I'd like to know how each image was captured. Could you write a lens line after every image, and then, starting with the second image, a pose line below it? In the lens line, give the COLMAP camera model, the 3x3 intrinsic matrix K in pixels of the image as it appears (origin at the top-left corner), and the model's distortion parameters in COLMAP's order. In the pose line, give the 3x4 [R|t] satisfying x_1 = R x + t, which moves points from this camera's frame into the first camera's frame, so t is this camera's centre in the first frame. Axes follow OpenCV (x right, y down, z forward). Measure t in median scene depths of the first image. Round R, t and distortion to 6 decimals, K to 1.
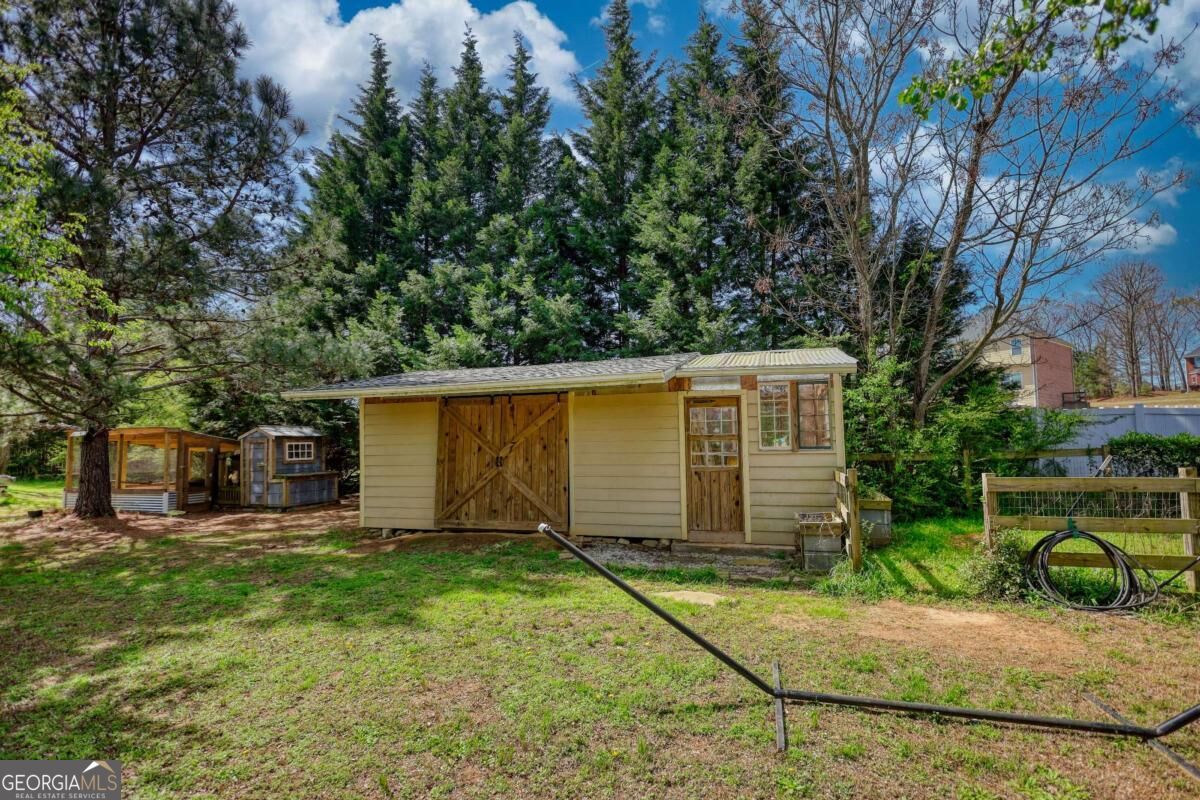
lens RADIAL K [[559.1, 0, 600.7], [0, 559.1, 406.1], [0, 0, 1]] dist [-0.000912, 0.000138]
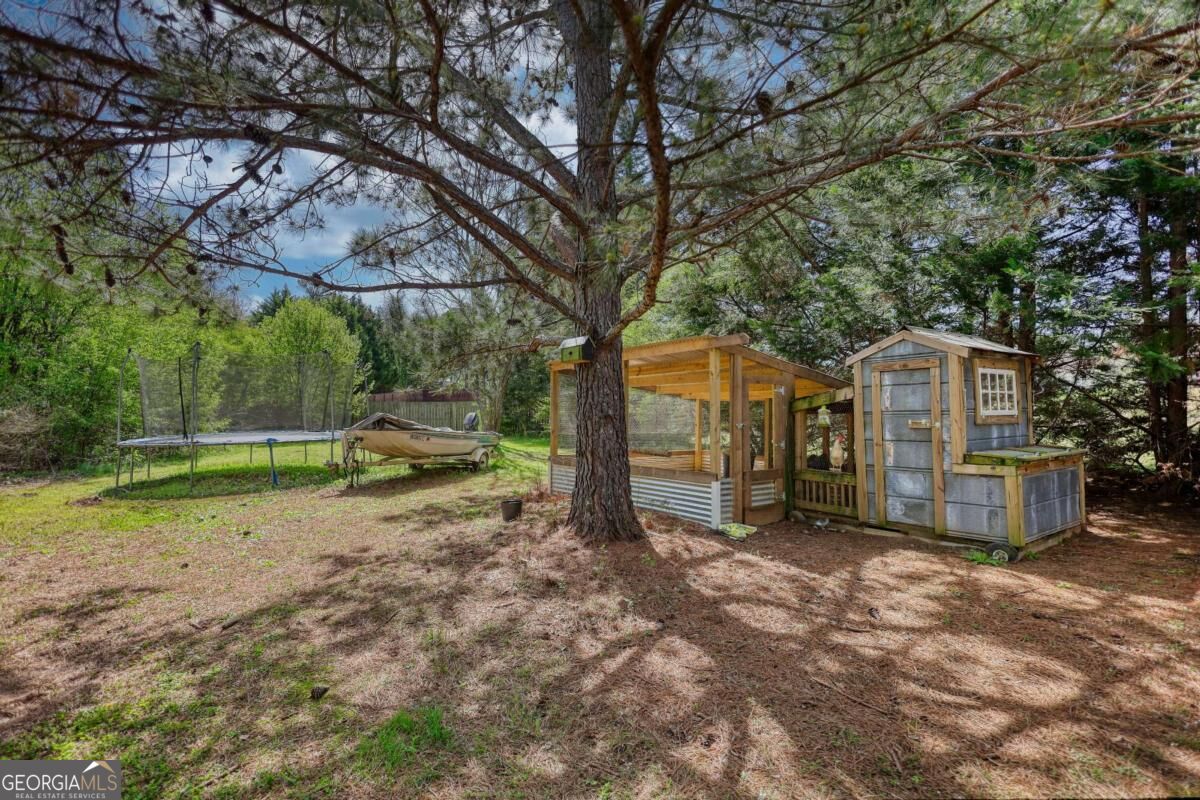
lens RADIAL K [[559.1, 0, 600.7], [0, 559.1, 406.1], [0, 0, 1]] dist [-0.000912, 0.000138]
pose [[0.788124, 0.001160, -0.615515, -0.543253], [0.035861, 0.998213, 0.047799, 0.065888], [0.614471, -0.059745, 0.786674, 0.560926]]
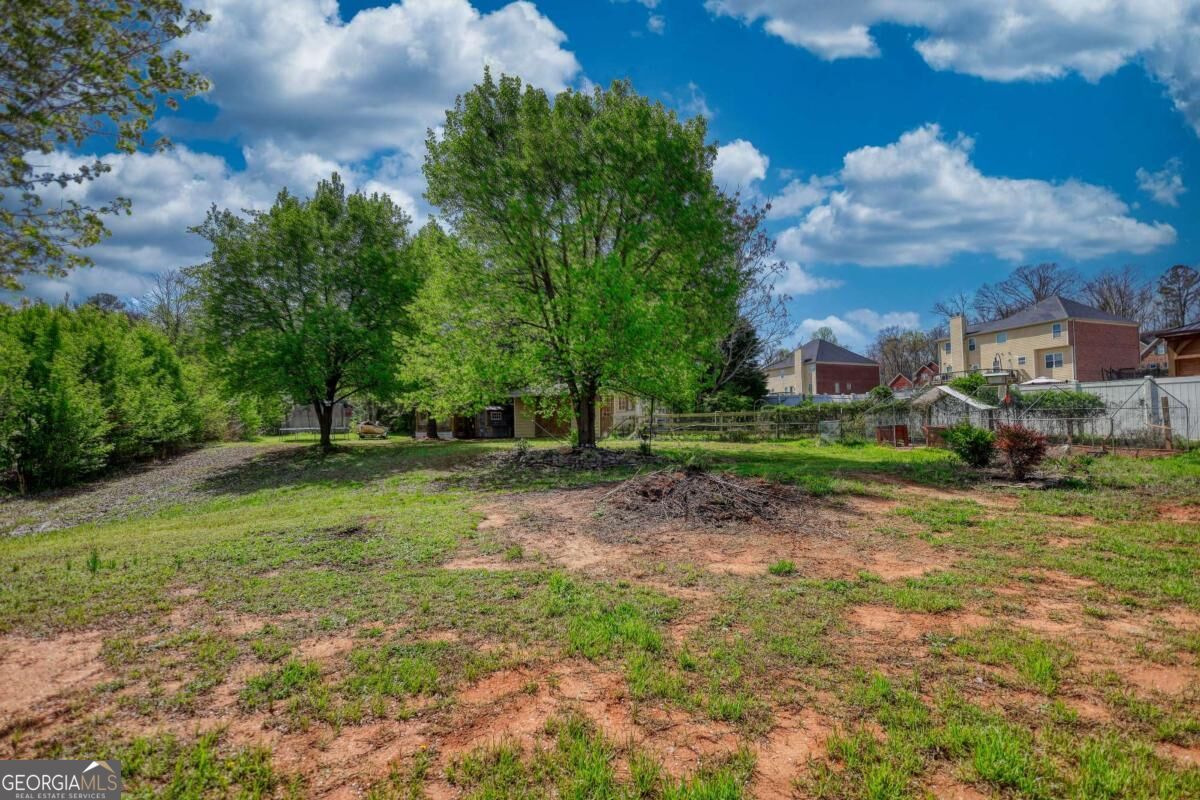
lens RADIAL K [[558.4, 0, 598.2], [0, 558.4, 402.8], [0, 0, 1]] dist [-0.001439, -0.000155]
pose [[0.952357, -0.008449, -0.304868, 0.664396], [0.017342, 0.999499, 0.026475, -0.036039], [0.304491, -0.030501, 0.952027, -1.251742]]
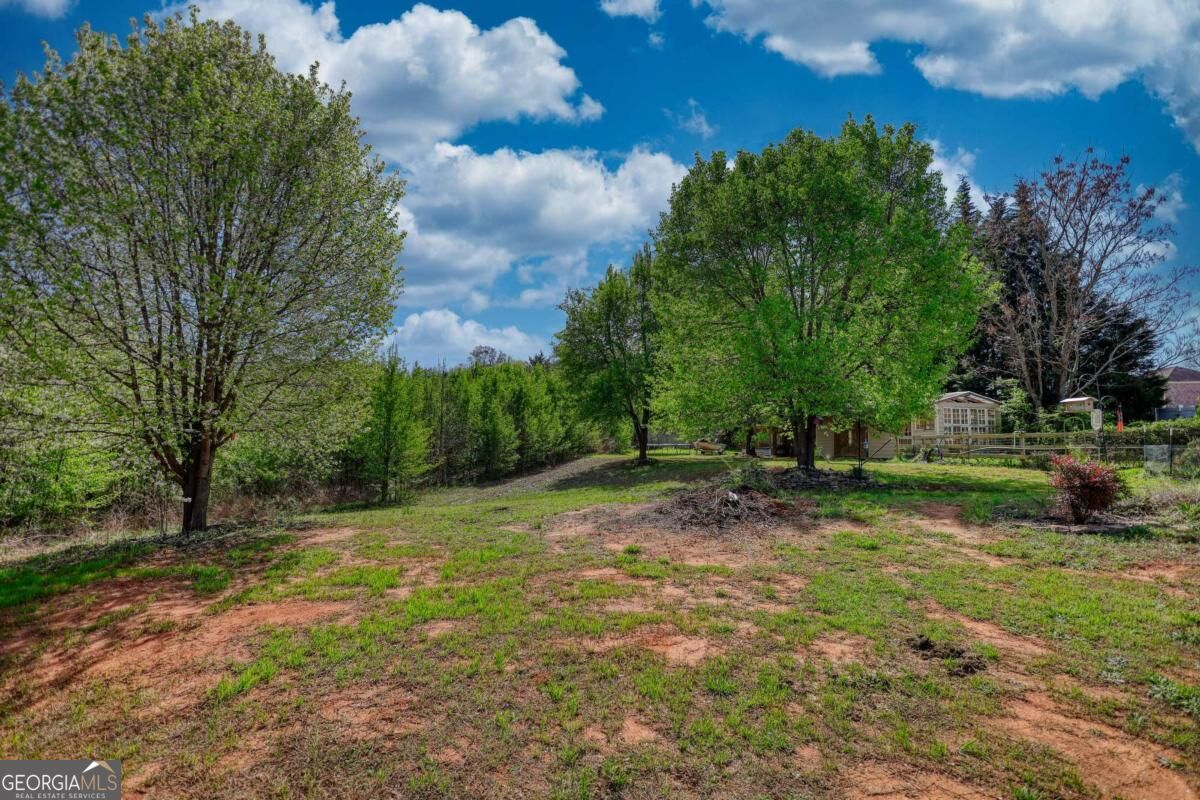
lens RADIAL K [[558.4, 0, 598.2], [0, 558.4, 402.8], [0, 0, 1]] dist [-0.001439, -0.000155]
pose [[0.545943, -0.047011, -0.836502, 1.066144], [0.049512, 0.998490, -0.023800, -0.050476], [0.836358, -0.028423, 0.547446, -1.211143]]
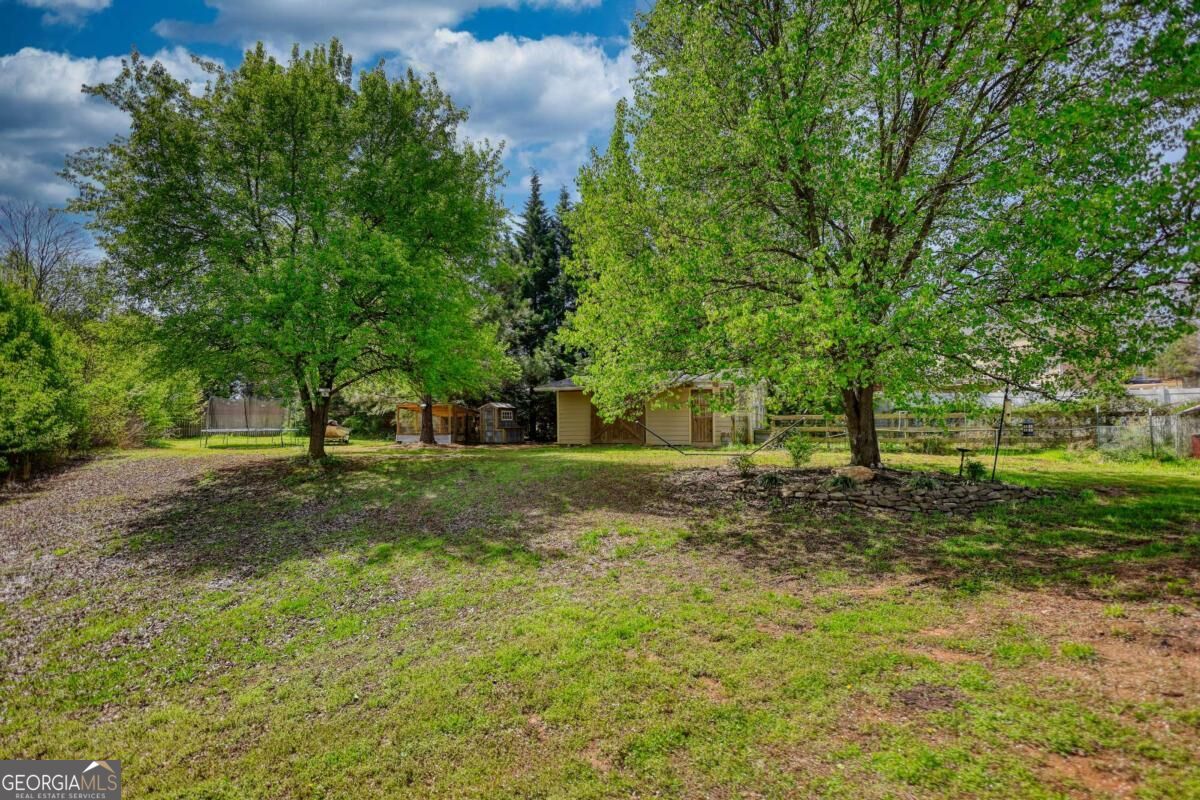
lens RADIAL K [[559.1, 0, 600.7], [0, 559.1, 406.1], [0, 0, 1]] dist [-0.000912, 0.000138]
pose [[0.988359, 0.004726, -0.152069, 0.074524], [-0.000219, 0.999561, 0.029638, -0.009568], [0.152142, -0.029260, 0.987925, -0.887507]]
